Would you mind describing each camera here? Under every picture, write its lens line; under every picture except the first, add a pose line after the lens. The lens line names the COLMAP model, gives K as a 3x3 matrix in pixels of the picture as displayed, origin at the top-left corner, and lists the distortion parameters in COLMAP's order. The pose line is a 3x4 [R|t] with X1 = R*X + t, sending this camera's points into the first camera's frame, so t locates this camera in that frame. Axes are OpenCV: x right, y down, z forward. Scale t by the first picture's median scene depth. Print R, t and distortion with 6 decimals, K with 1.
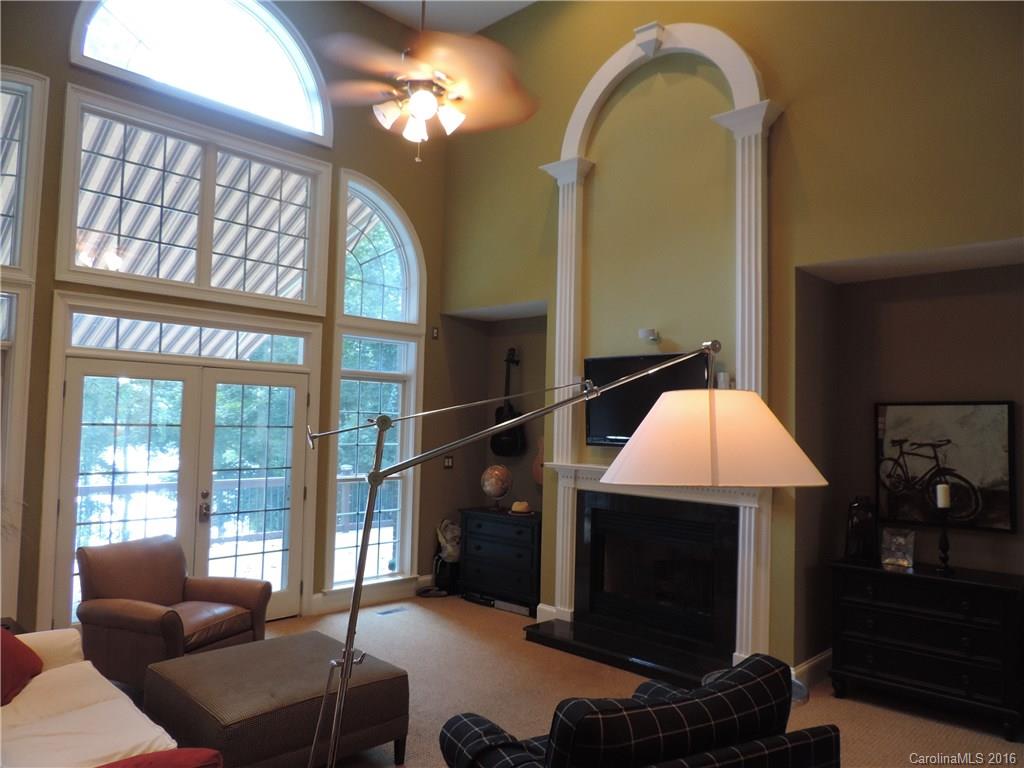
lens RADIAL K [[739.0, 0, 519.0], [0, 739.0, 385.7], [0, 0, 1]] dist [-0.011115, 0.001191]
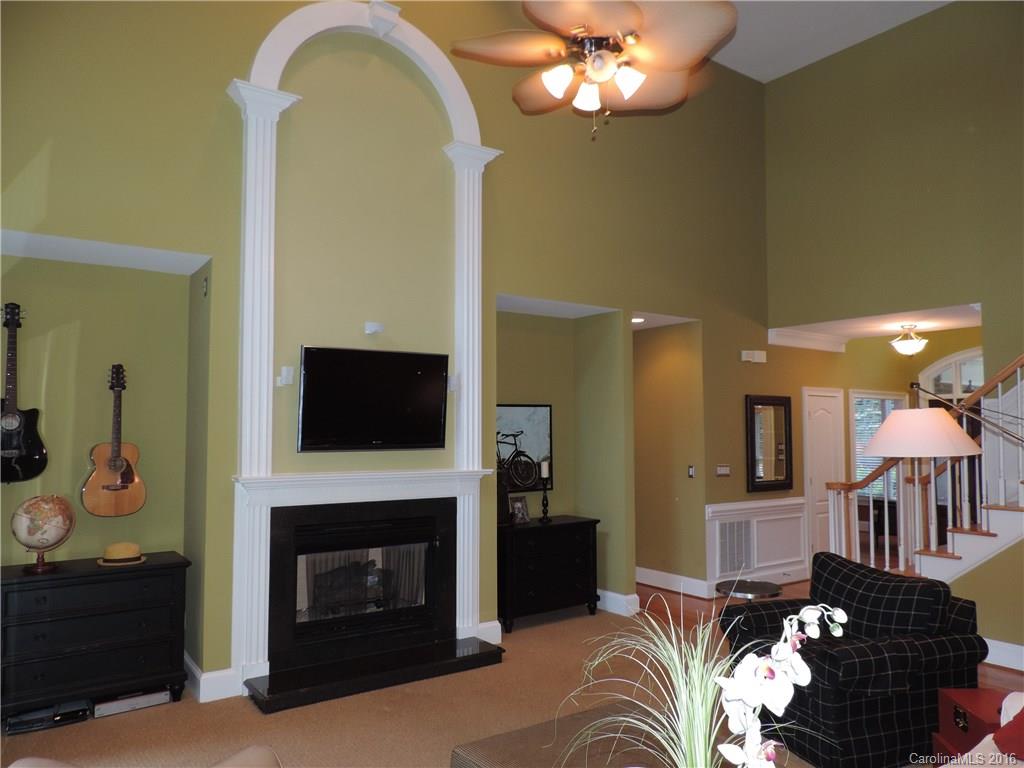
lens RADIAL K [[739.0, 0, 519.0], [0, 739.0, 385.7], [0, 0, 1]] dist [-0.011115, 0.001191]
pose [[0.177533, 0.032668, 0.983572, -0.825839], [-0.043756, 0.998723, -0.025273, 0.021909], [-0.983142, -0.038550, 0.178736, 0.747068]]
